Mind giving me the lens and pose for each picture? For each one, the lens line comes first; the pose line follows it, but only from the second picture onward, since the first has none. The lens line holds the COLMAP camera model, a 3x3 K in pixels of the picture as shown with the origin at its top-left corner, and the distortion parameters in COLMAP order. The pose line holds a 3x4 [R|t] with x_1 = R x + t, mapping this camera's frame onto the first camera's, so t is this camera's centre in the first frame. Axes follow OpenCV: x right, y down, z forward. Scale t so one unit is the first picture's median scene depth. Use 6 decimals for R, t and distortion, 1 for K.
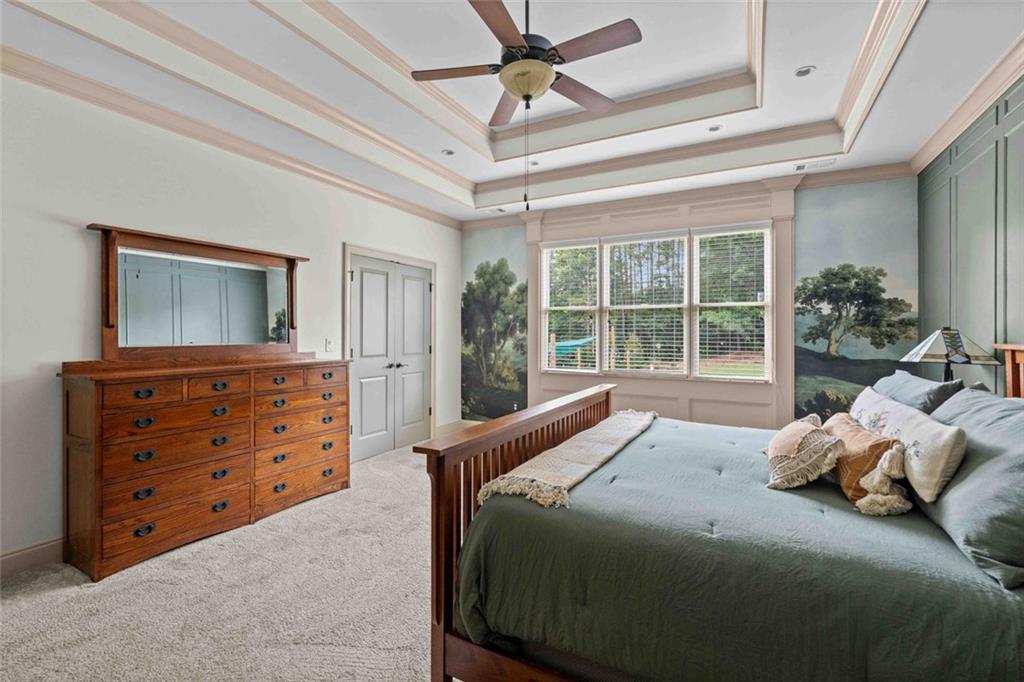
lens RADIAL K [[451.6, 0, 506.8], [0, 451.6, 333.7], [0, 0, 1]] dist [-0.005028, -0.000573]
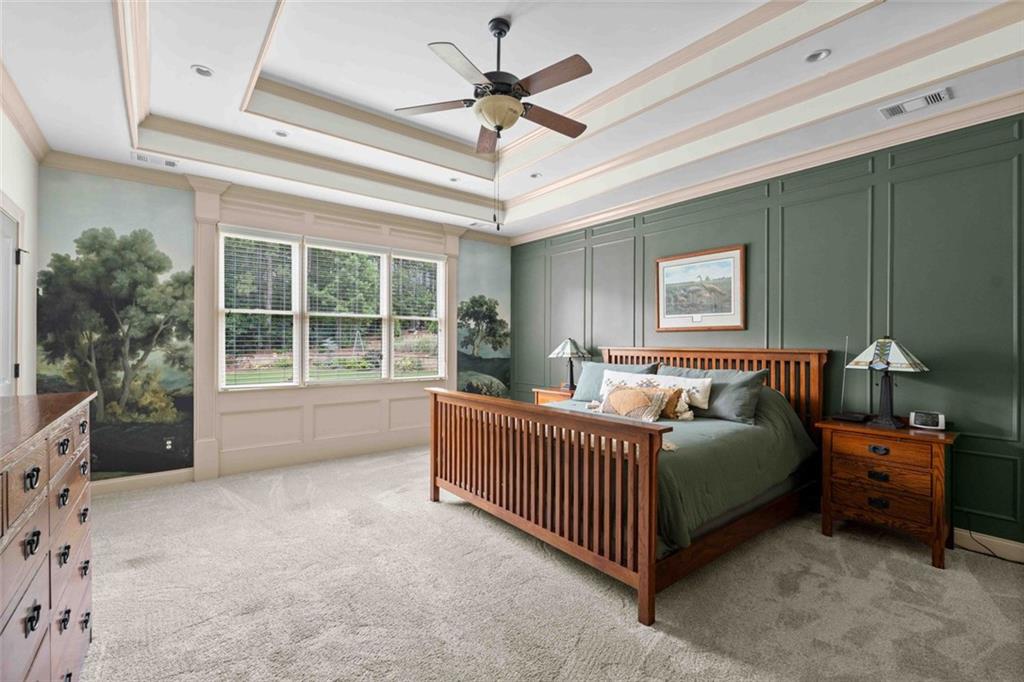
lens RADIAL K [[451.6, 0, 511.4], [0, 451.6, 343.9], [0, 0, 1]] dist [-0.005028, -0.000573]
pose [[0.390056, -0.006171, 0.920770, -0.423974], [-0.002185, 0.999969, 0.007627, -0.002710], [-0.920788, -0.004987, 0.390031, 0.234084]]
